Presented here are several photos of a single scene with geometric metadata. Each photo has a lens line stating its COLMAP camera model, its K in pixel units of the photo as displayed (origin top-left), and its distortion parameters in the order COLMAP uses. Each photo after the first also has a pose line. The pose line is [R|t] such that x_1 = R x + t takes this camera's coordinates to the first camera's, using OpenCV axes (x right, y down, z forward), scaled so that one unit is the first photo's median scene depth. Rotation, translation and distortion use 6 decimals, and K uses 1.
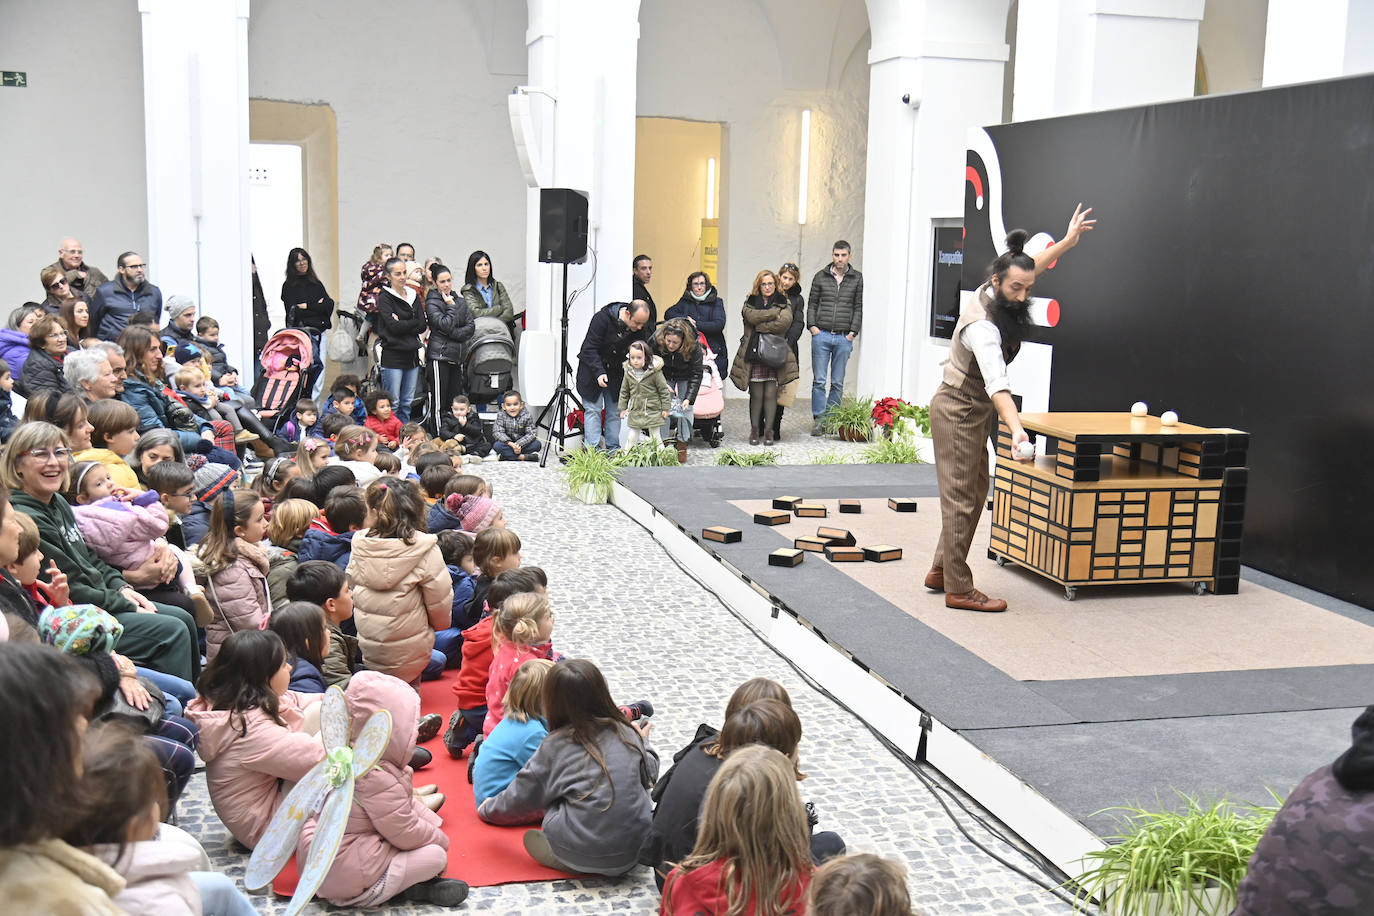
lens RADIAL K [[1492.6, 0, 687.0], [0, 1492.6, 458.0], [0, 0, 1]] dist [-0.040340, 0.025845]
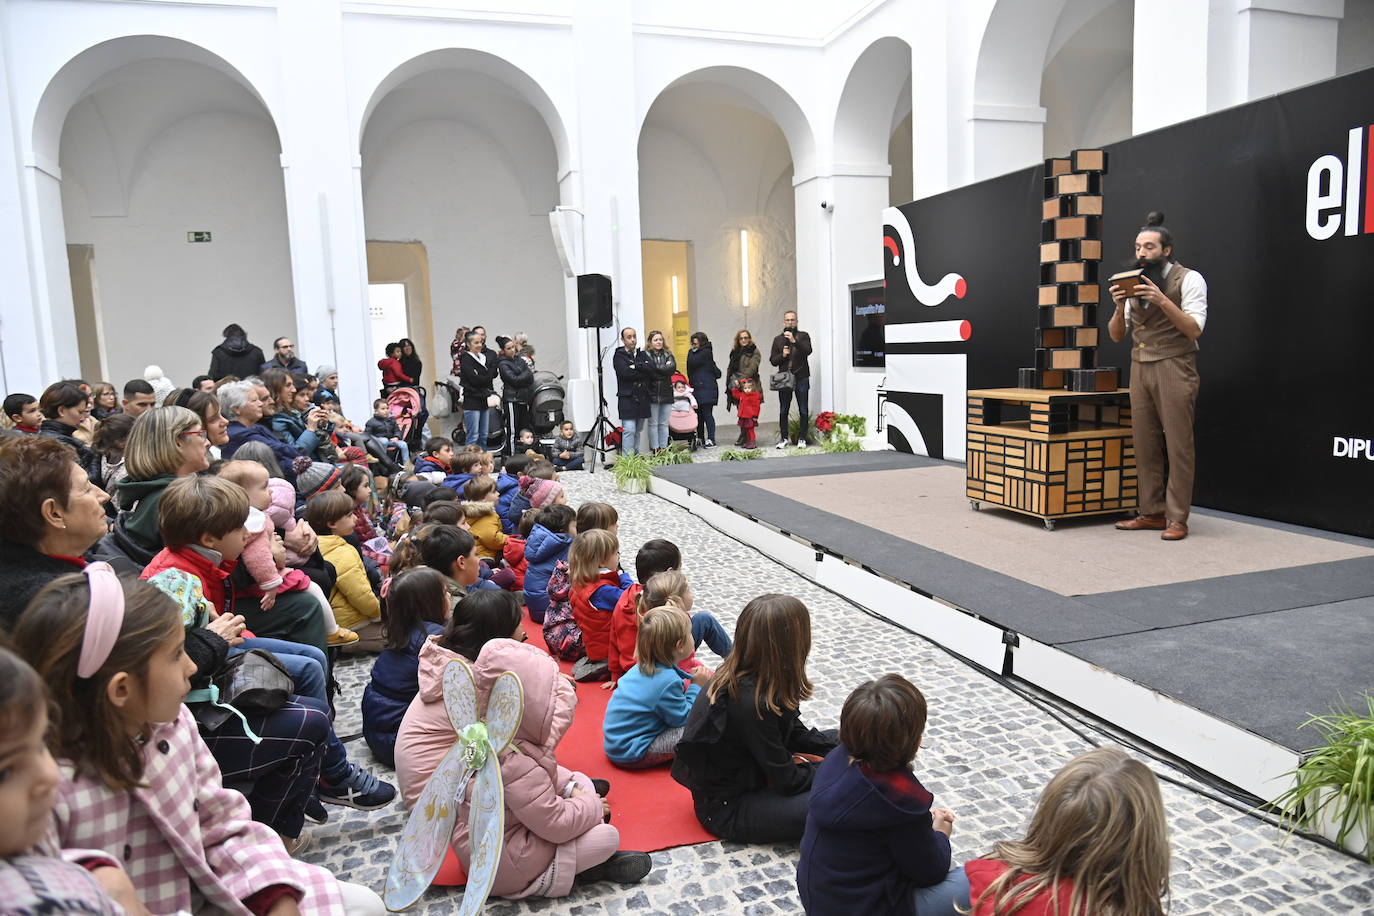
lens RADIAL K [[905.7, 0, 681.5], [0, 905.7, 466.1], [0, 0, 1]] dist [-0.042754, 0.003678]
pose [[0.997175, -0.066428, 0.035068, -0.071244], [0.067080, 0.997590, -0.017758, 0.033733], [-0.033804, 0.020061, 0.999227, 0.254446]]
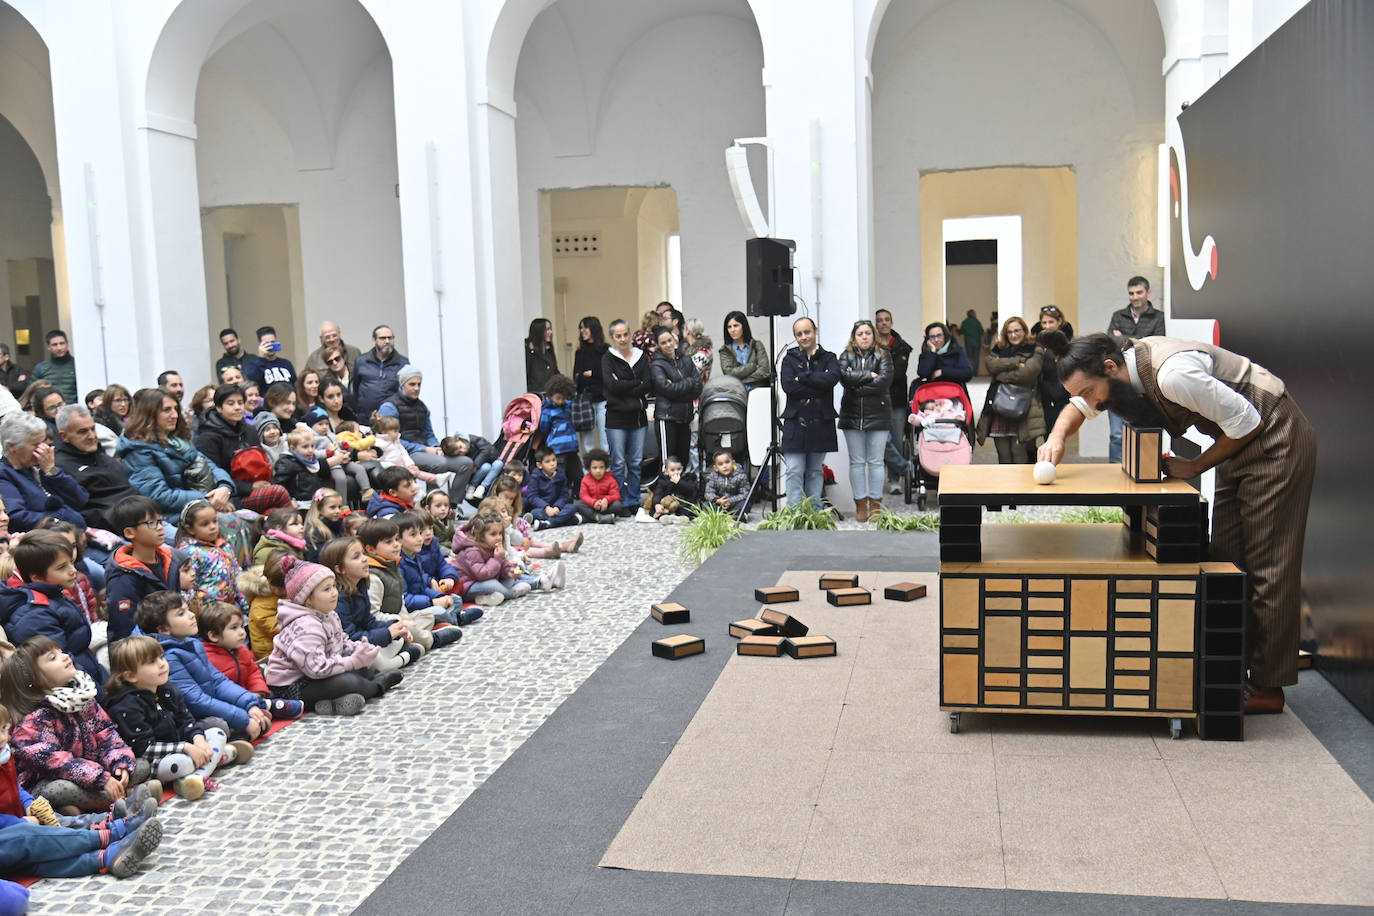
lens RADIAL K [[1310.1, 0, 711.9], [0, 1310.1, 460.7], [0, 0, 1]] dist [-0.024249, -0.001020]
pose [[0.904626, -0.009165, -0.426108, 0.410254], [-0.009102, 0.999125, -0.040812, -0.005262], [0.426109, 0.040798, 0.903751, 0.388449]]
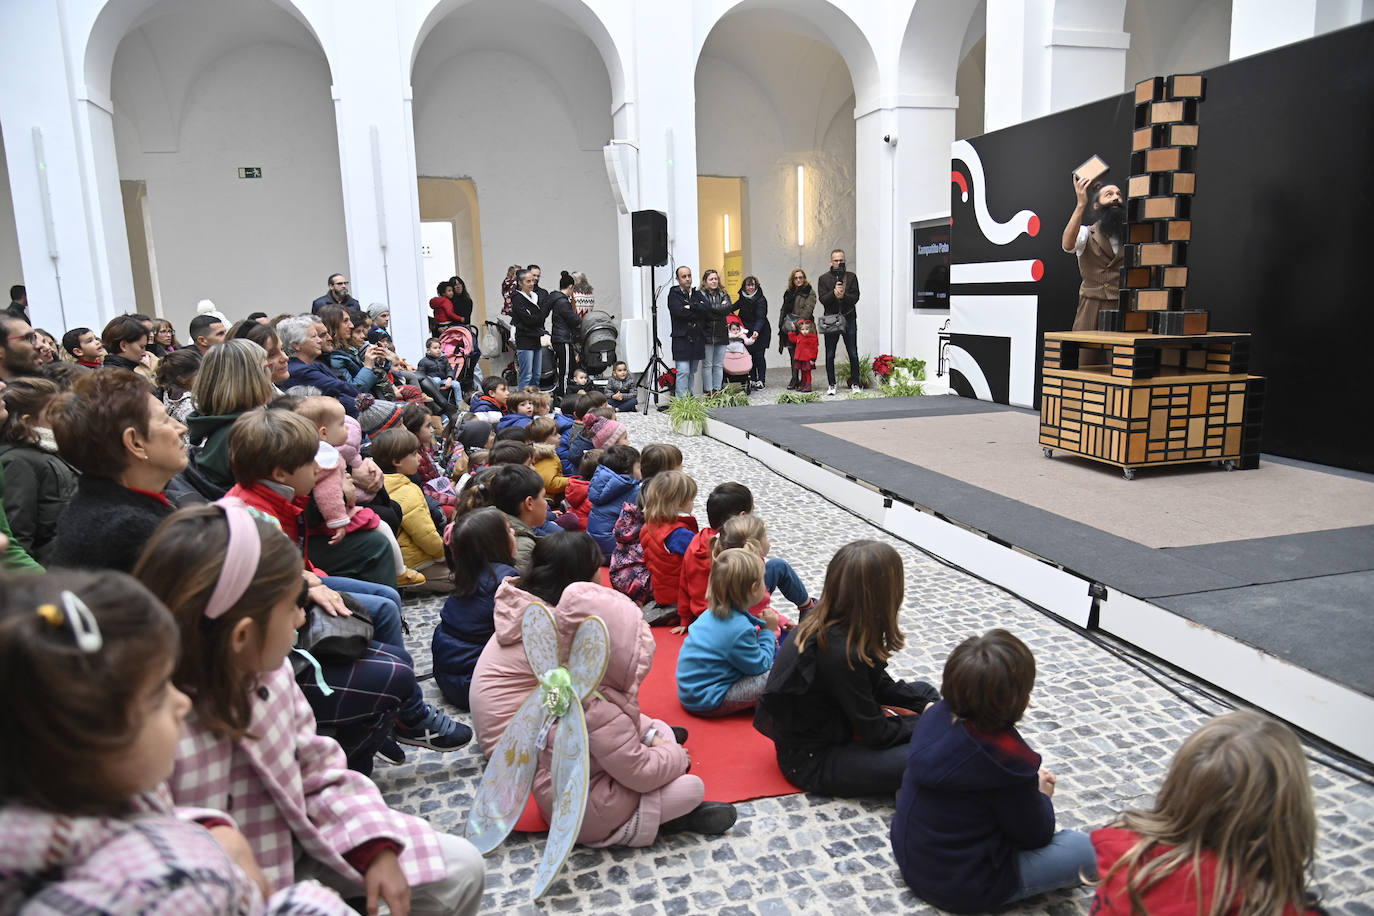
lens RADIAL K [[910.0, 0, 683.6], [0, 910.0, 463.9], [0, 0, 1]] dist [-0.040216, 0.001347]
pose [[0.998424, -0.054281, -0.014257, -0.087089], [0.054799, 0.997738, 0.038934, 0.034314], [0.012111, -0.039654, 0.999140, 0.269578]]
